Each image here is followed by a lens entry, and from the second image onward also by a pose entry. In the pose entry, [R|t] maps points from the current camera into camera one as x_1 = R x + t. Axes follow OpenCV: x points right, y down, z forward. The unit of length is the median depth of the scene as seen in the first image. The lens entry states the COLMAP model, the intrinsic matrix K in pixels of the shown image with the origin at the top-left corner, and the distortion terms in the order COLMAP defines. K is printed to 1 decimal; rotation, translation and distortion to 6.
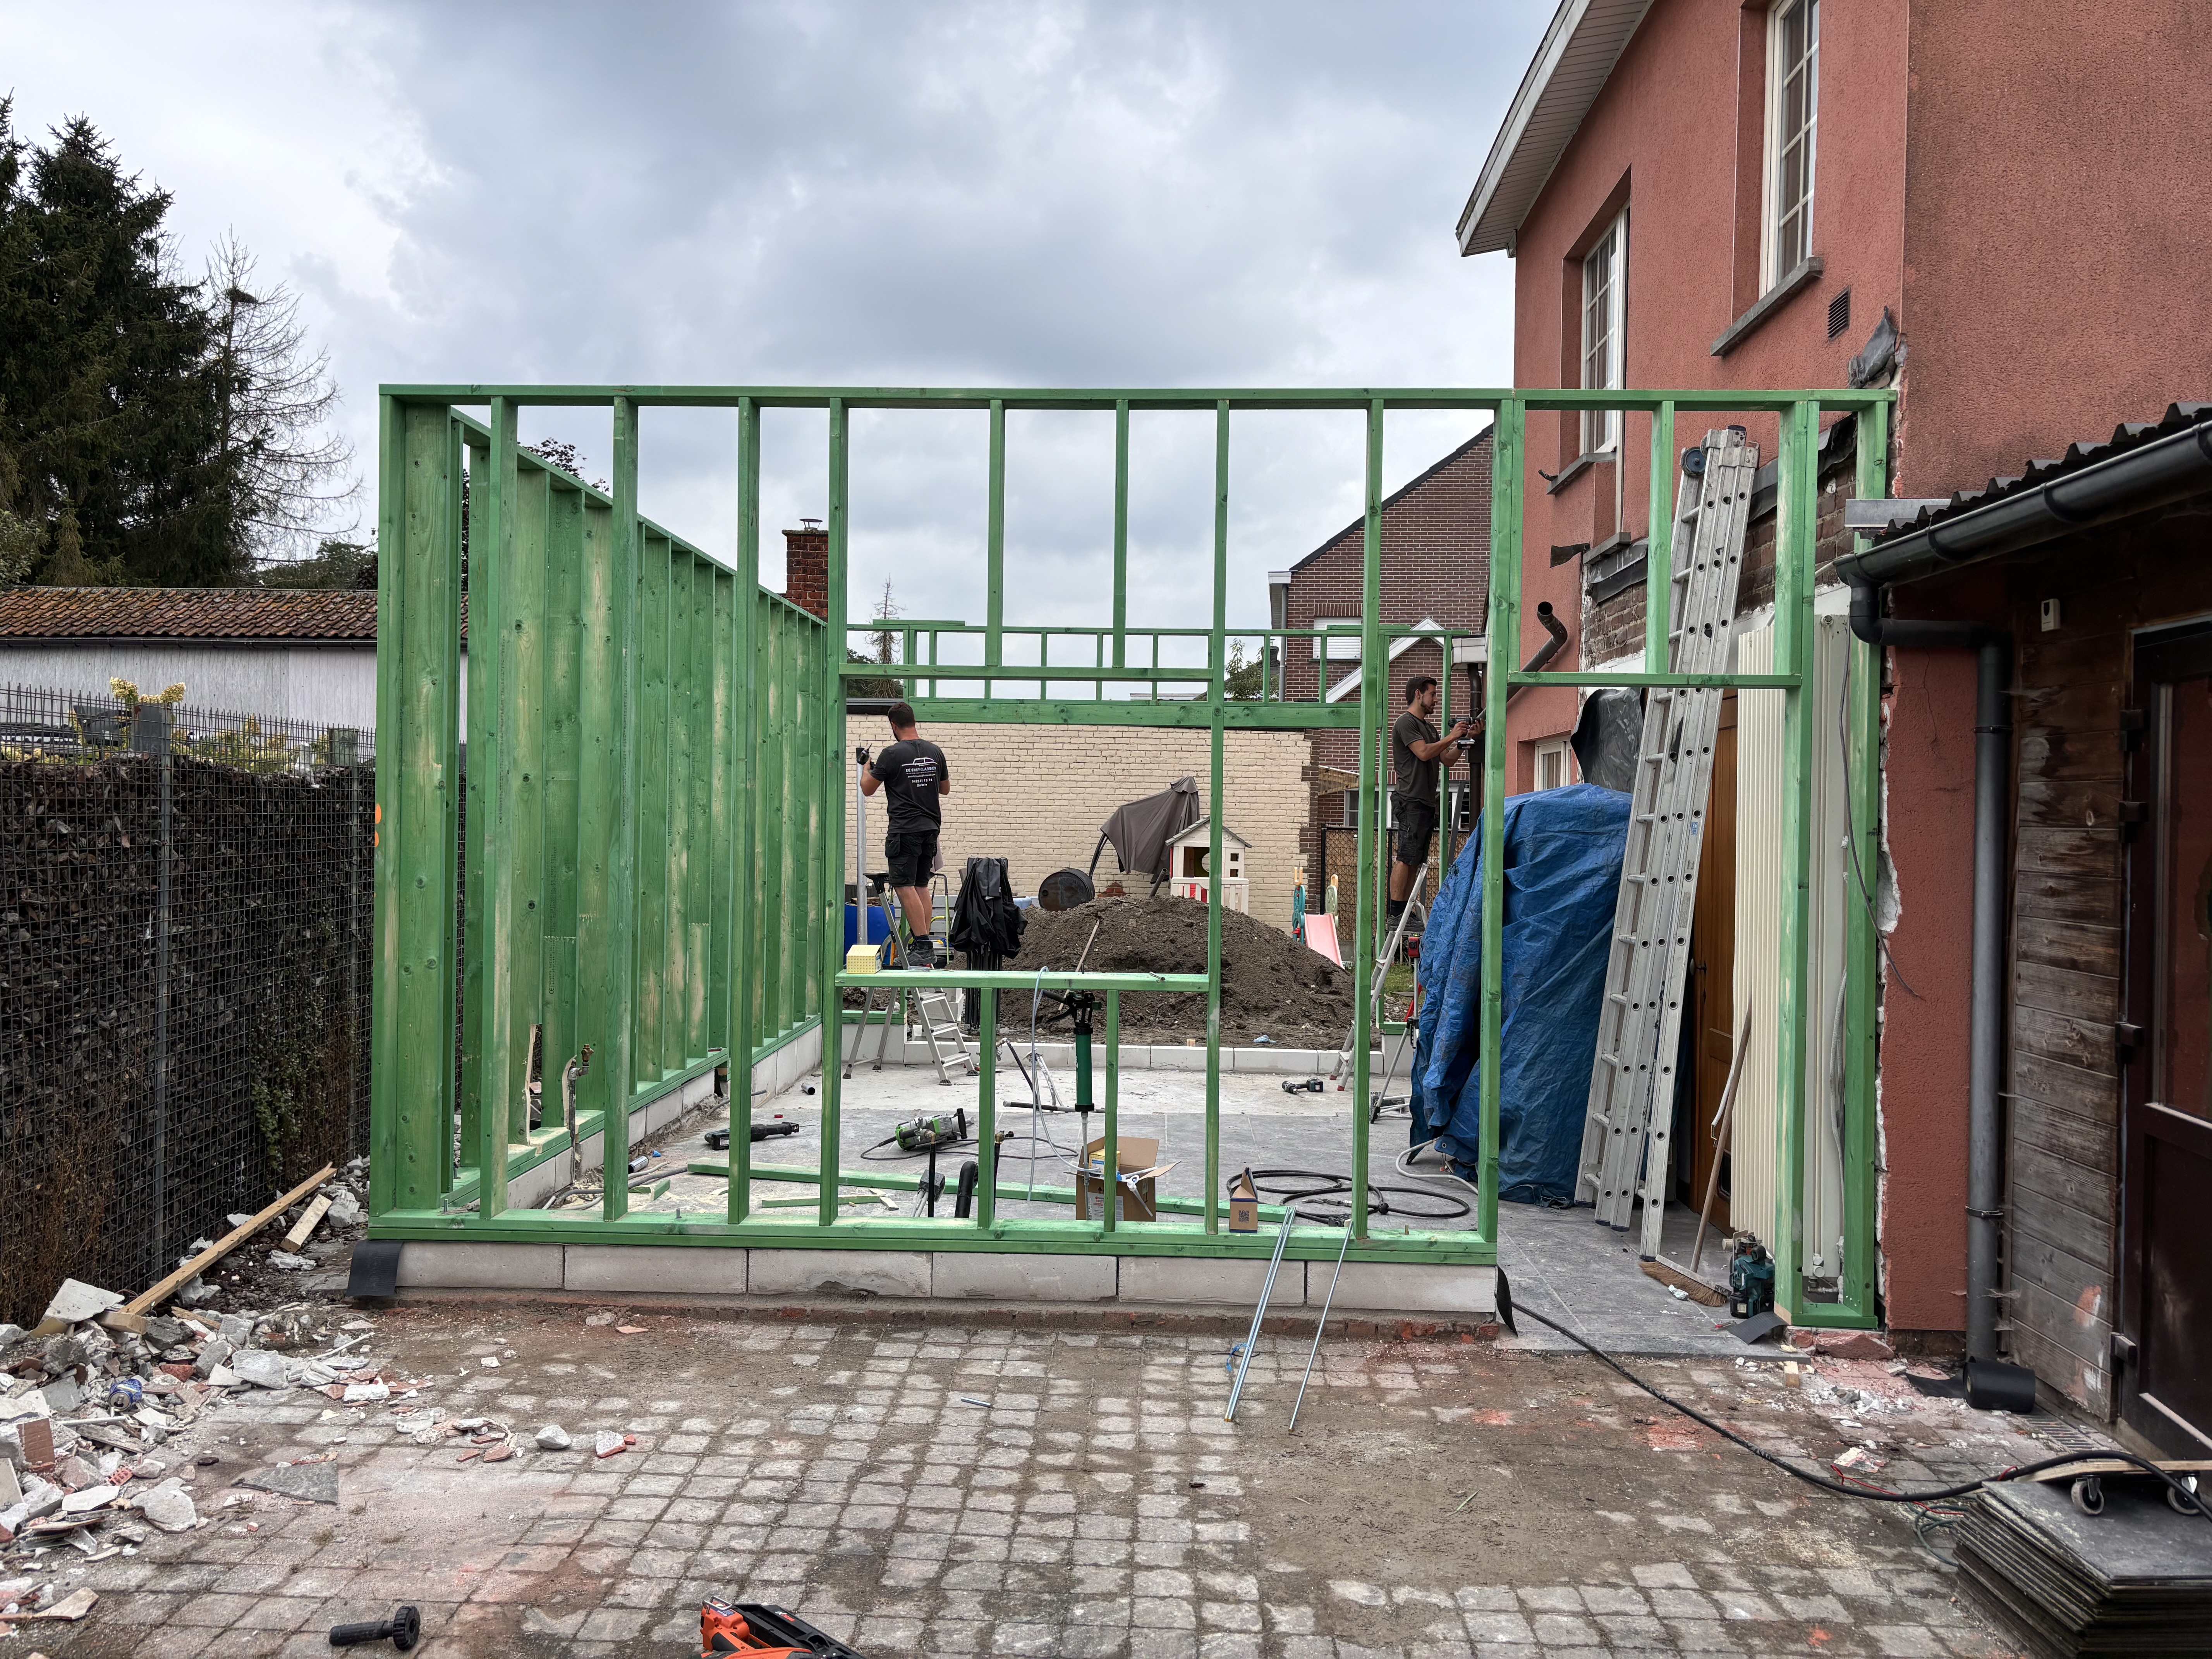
lens RADIAL K [[1685.6, 0, 1104.1], [0, 1685.6, 829.7], [0, 0, 1]] dist [0.016469, -0.012580]
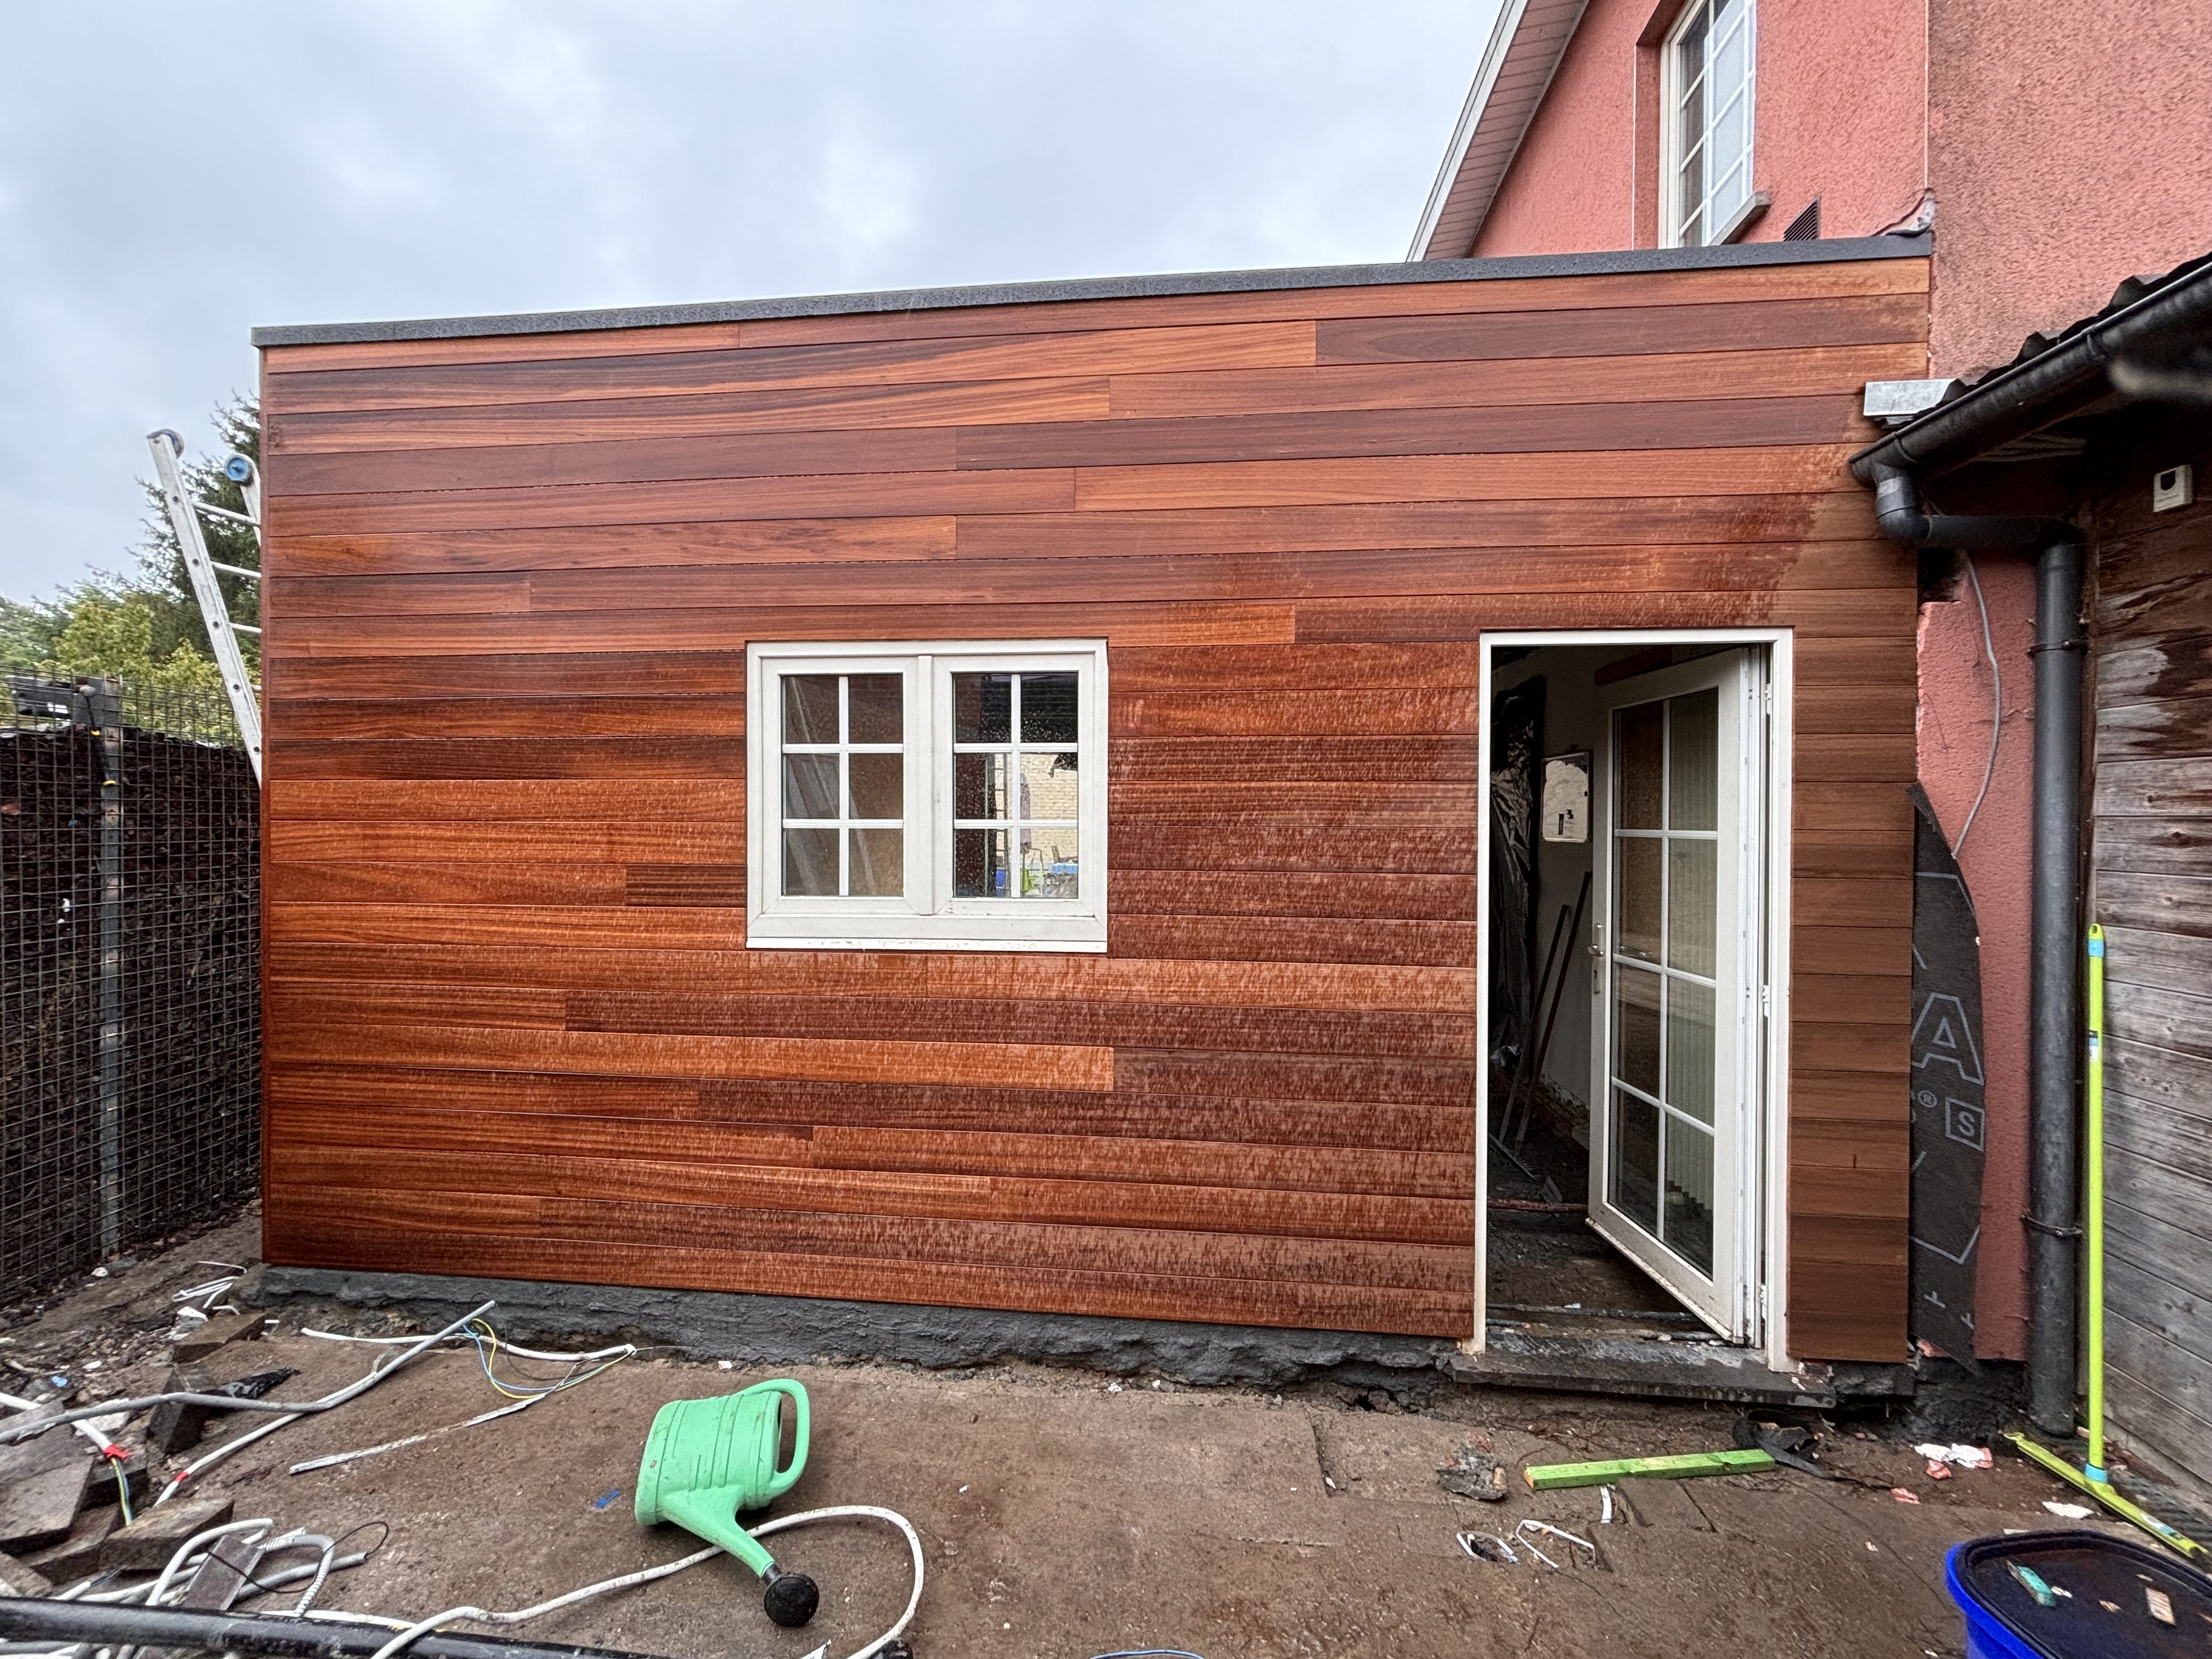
lens RADIAL K [[882.0, 0, 1111.3], [0, 882.0, 833.6], [0, 0, 1]] dist [-0.011775, 0.001066]
pose [[0.998684, -0.008464, -0.050574, 0.081471], [0.008378, 0.999963, -0.001897, 0.029335], [0.050588, 0.001470, 0.998719, 0.552120]]
